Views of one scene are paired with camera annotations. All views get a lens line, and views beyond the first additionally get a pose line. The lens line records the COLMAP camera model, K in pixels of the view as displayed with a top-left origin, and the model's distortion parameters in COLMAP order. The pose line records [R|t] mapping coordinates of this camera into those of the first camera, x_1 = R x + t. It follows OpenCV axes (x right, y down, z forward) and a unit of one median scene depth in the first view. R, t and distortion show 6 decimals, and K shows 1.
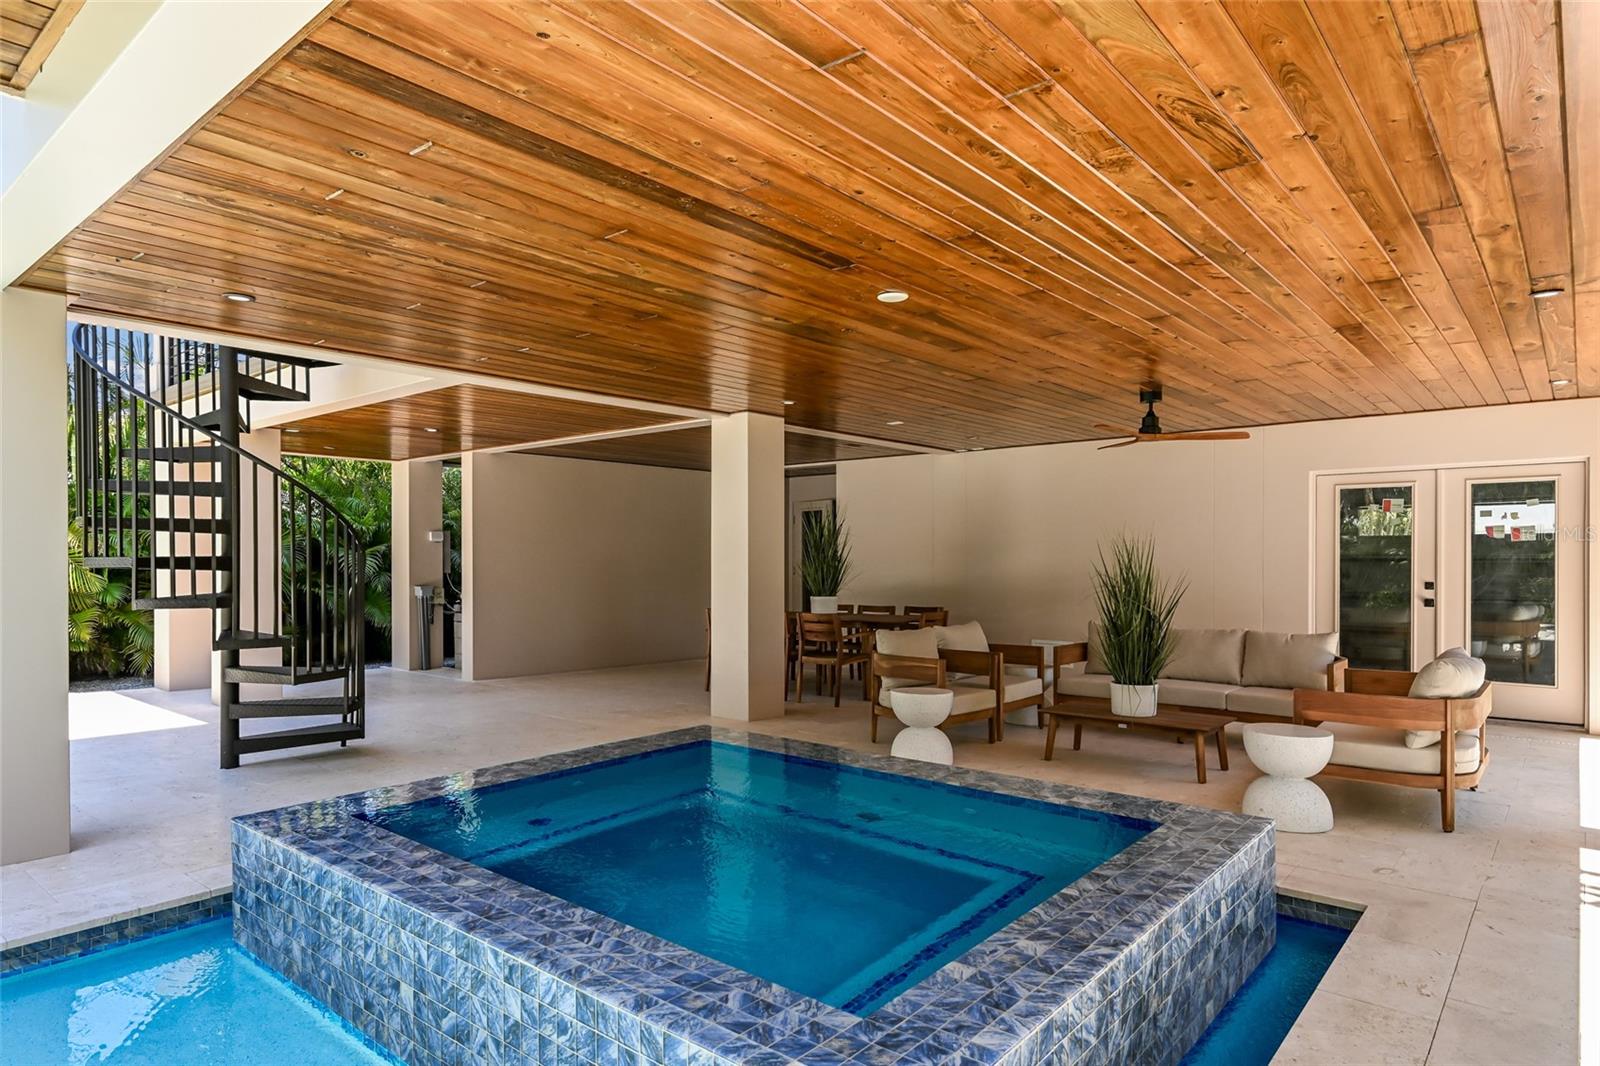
lens RADIAL K [[931.9, 0, 803.9], [0, 931.9, 547.4], [0, 0, 1]] dist [0.002213, -0.000590]
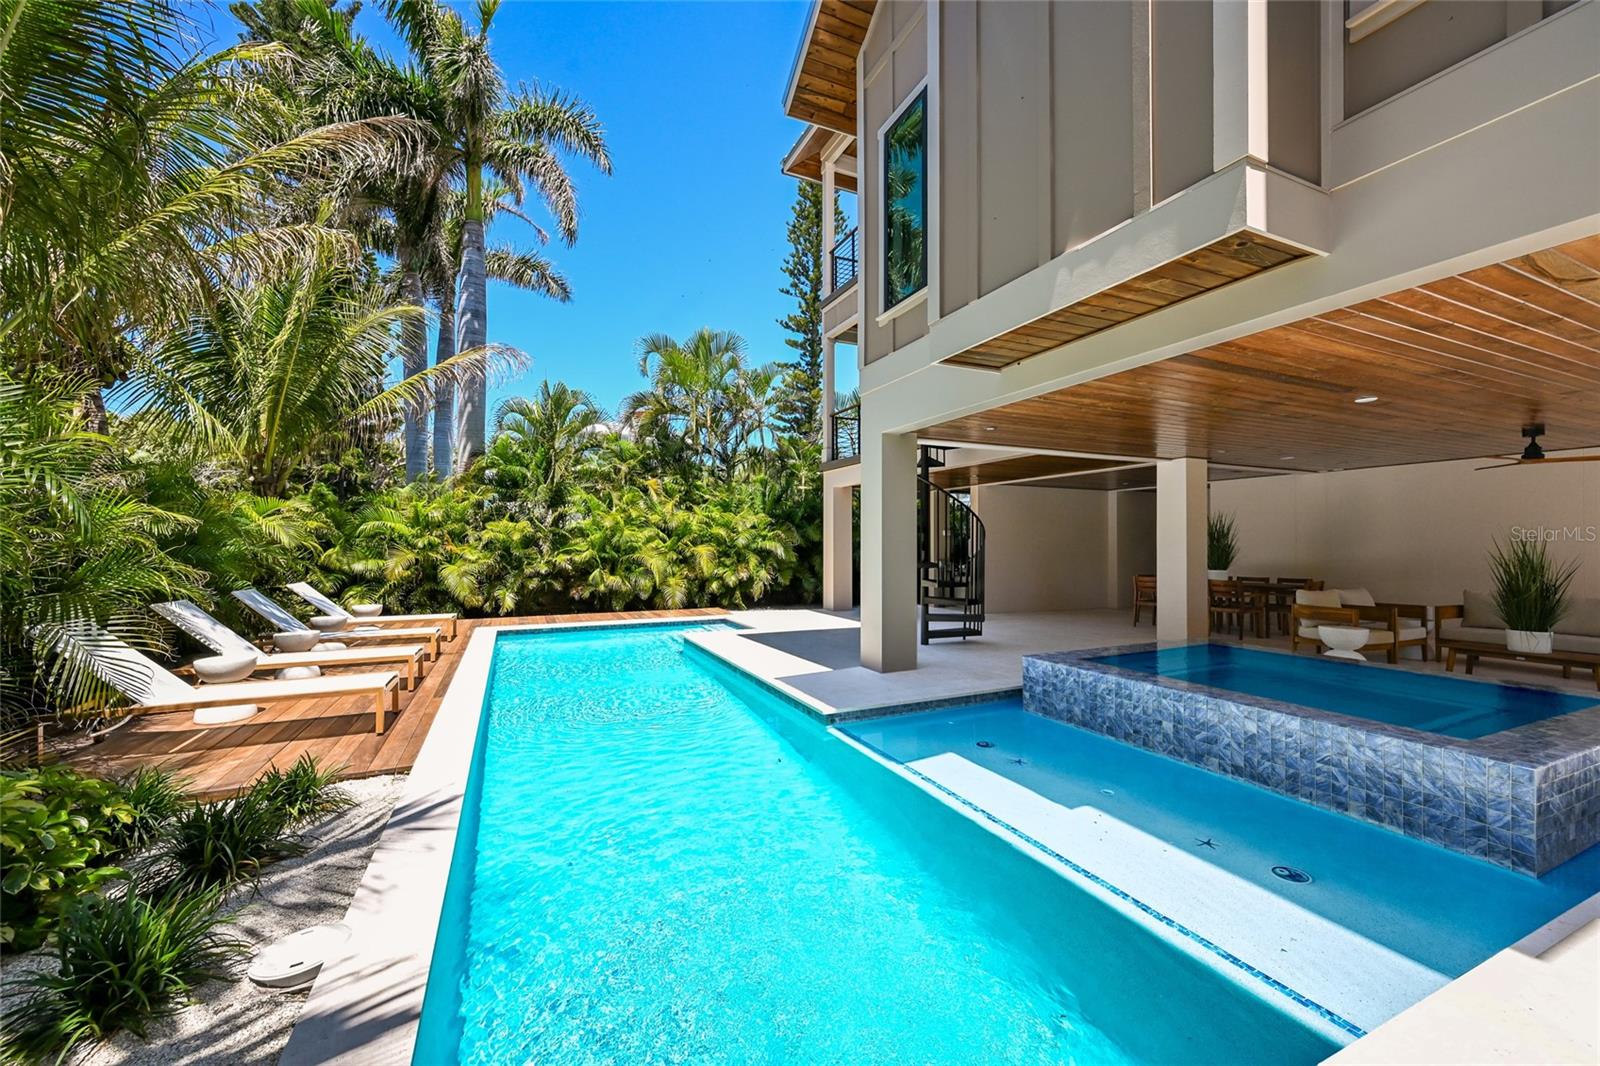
lens RADIAL K [[626.6, 0, 798.7], [0, 626.6, 528.4], [0, 0, 1]] dist [0.003968, 0.000279]
pose [[0.906499, -0.009216, -0.422107, -0.246938], [0.002232, 0.999852, -0.017035, -0.000874], [0.422202, 0.014500, 0.906386, -0.356885]]
